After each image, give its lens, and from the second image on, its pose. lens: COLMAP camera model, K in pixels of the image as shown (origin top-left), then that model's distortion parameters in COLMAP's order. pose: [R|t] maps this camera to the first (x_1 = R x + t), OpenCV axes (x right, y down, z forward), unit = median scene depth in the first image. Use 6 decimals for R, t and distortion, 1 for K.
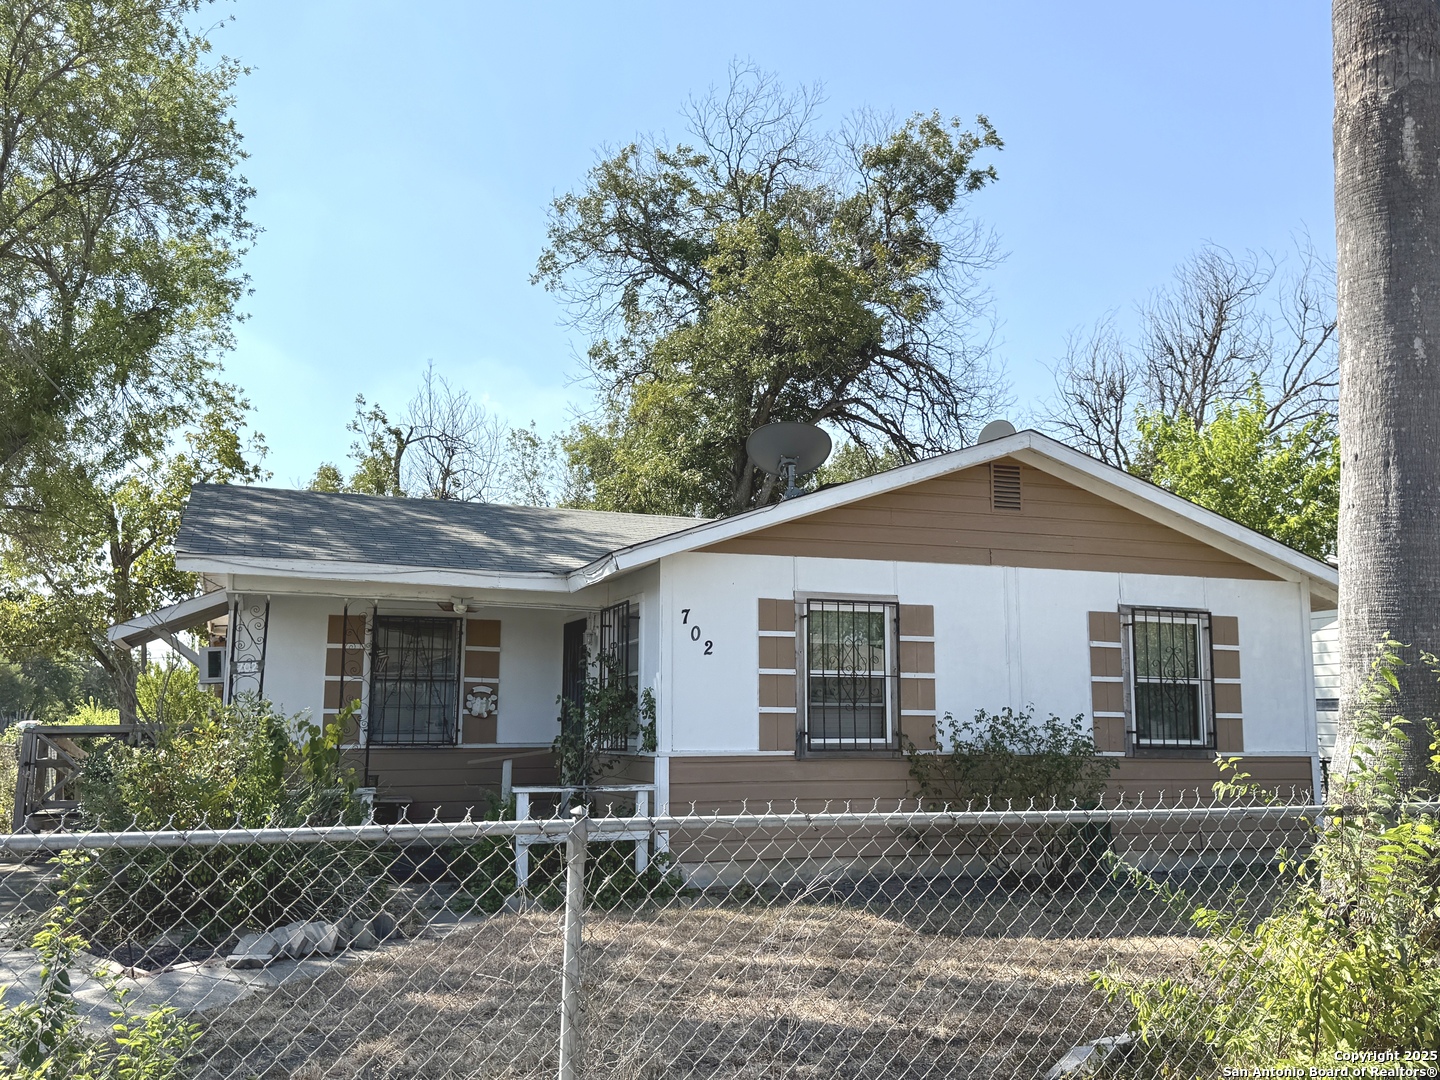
lens RADIAL K [[1323.5, 0, 719.6], [0, 1323.5, 537.0], [0, 0, 1]] dist [0.110980, -0.096684]
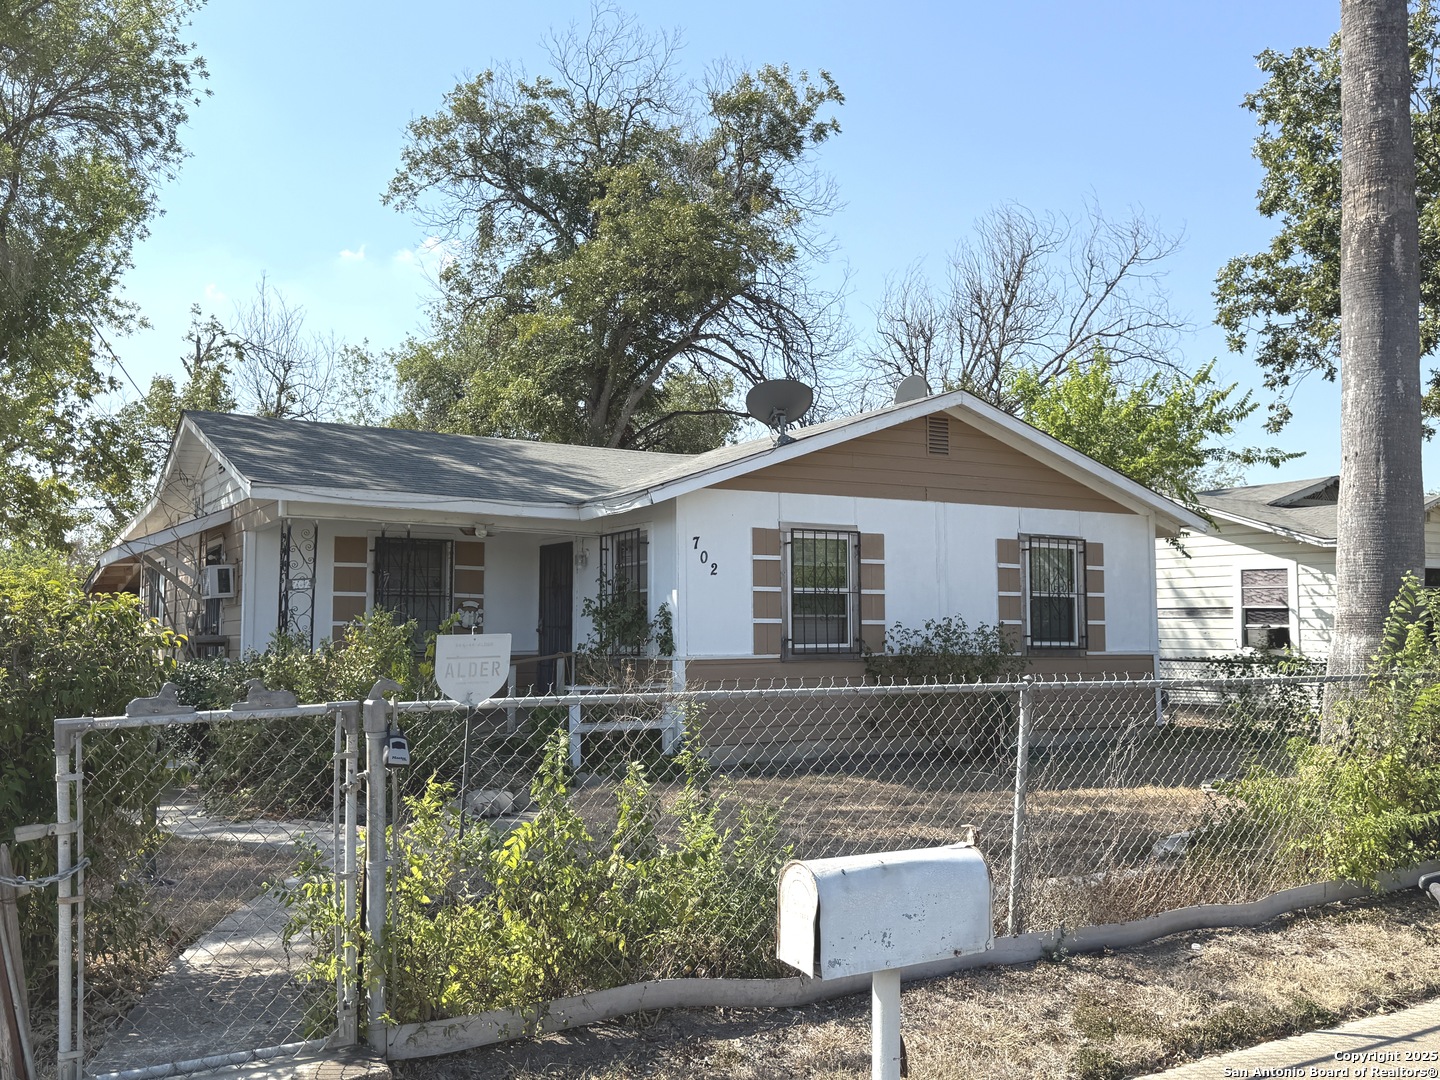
lens RADIAL K [[1323.5, 0, 719.6], [0, 1323.5, 537.0], [0, 0, 1]] dist [0.110980, -0.096684]
pose [[0.982373, 0.007172, 0.186796, -0.179363], [-0.019334, 0.997803, 0.063367, -0.016294], [-0.185931, -0.065862, 0.980353, -0.130196]]
